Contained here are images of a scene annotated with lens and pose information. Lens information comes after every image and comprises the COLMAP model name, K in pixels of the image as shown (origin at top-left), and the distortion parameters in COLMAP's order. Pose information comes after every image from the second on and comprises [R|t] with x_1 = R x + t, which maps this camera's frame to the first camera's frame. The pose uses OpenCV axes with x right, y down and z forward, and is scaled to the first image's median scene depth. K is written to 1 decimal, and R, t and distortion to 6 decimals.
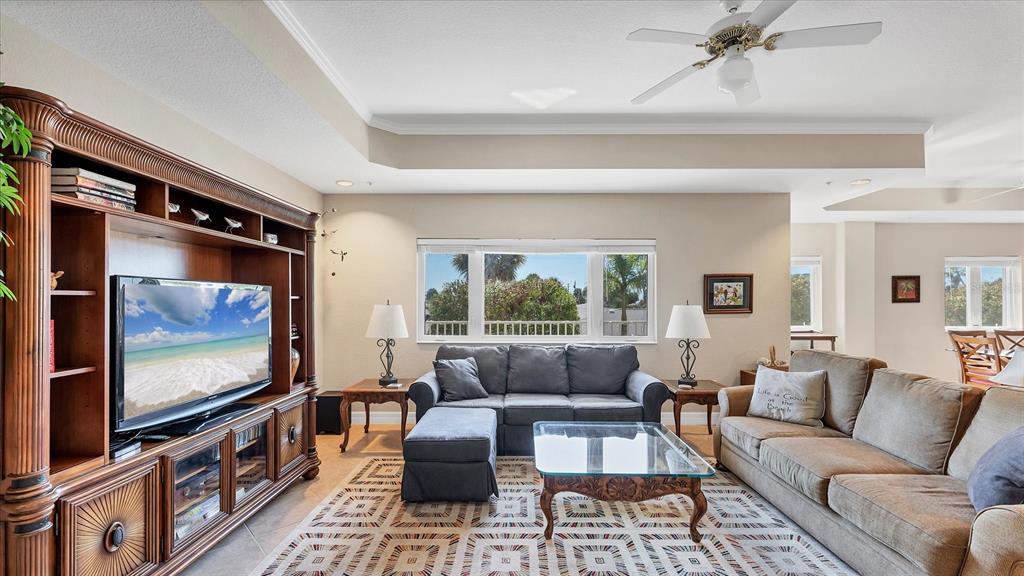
lens RADIAL K [[421.2, 0, 514.5], [0, 421.2, 298.0], [0, 0, 1]] dist [0.002107, 0.000166]
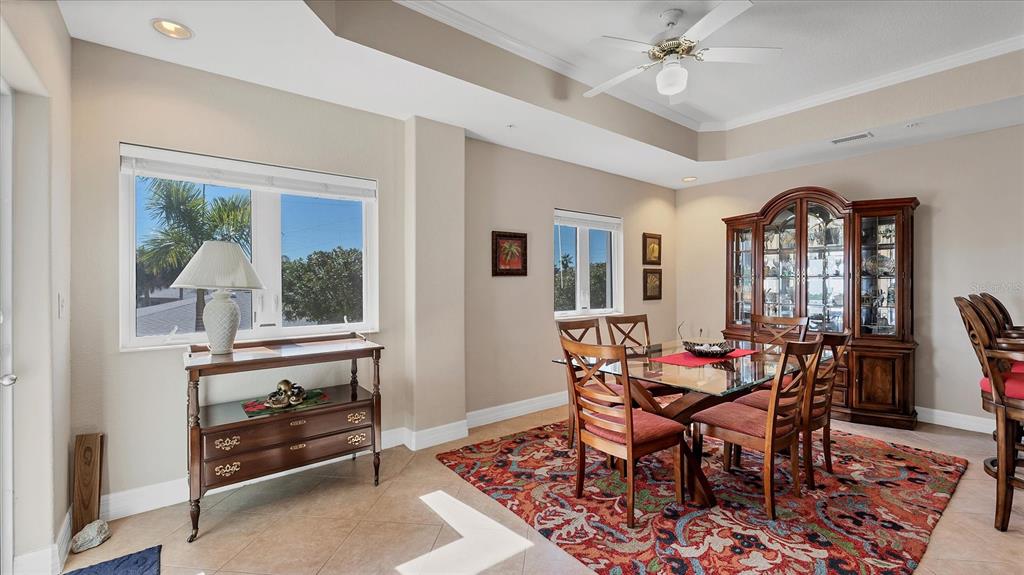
lens RADIAL K [[420.9, 0, 506.5], [0, 420.9, 287.1], [0, 0, 1]] dist [0.001535, 0.000036]
pose [[0.783232, -0.004986, 0.621710, 0.905900], [-0.005004, 0.999885, 0.014322, 0.030738], [-0.621710, -0.014329, 0.783117, 0.871665]]
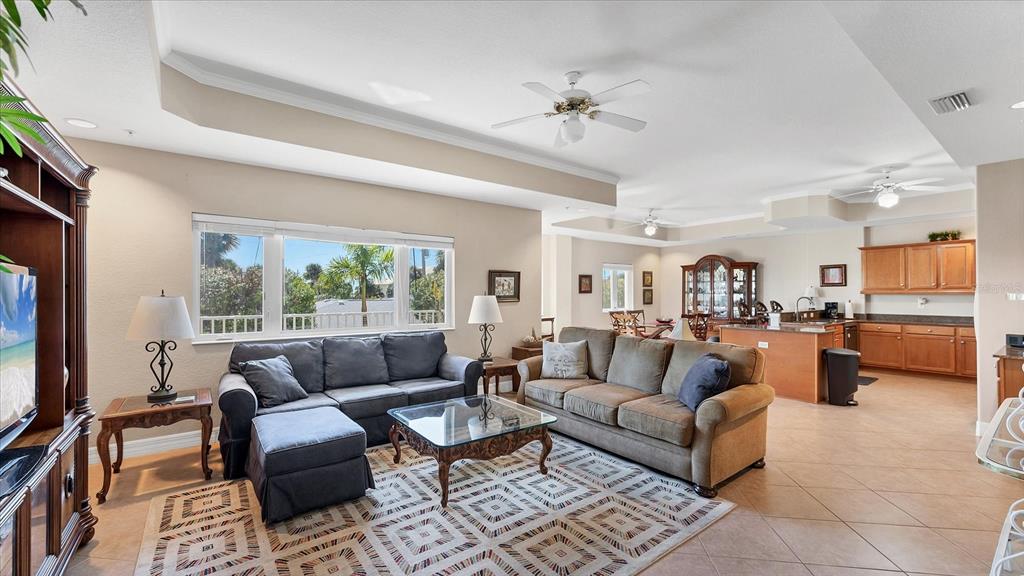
lens RADIAL K [[420.9, 0, 506.5], [0, 420.9, 287.6], [0, 0, 1]] dist [0.001535, 0.000036]
pose [[0.794069, 0.007690, 0.607779, -0.293275], [-0.005304, 0.999970, -0.005723, 0.001358], [-0.607805, 0.001321, 0.794085, 0.014896]]
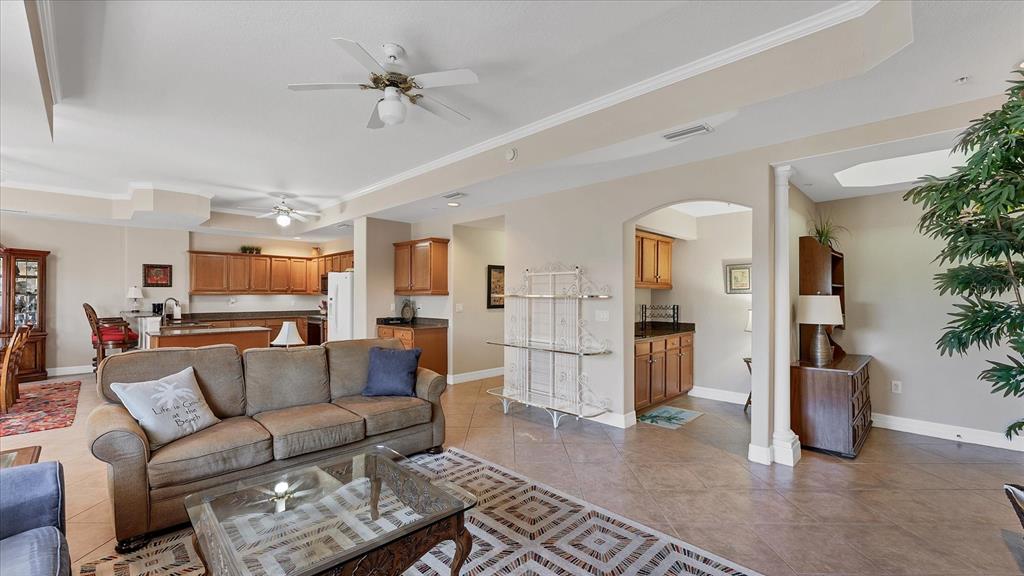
lens RADIAL K [[420.9, 0, 506.5], [0, 420.9, 287.6], [0, 0, 1]] dist [0.001535, 0.000036]
pose [[-0.711470, 0.009814, 0.702648, -0.344618], [-0.008941, 0.999695, -0.023016, 0.009154], [-0.702660, -0.022657, -0.711165, 0.958254]]
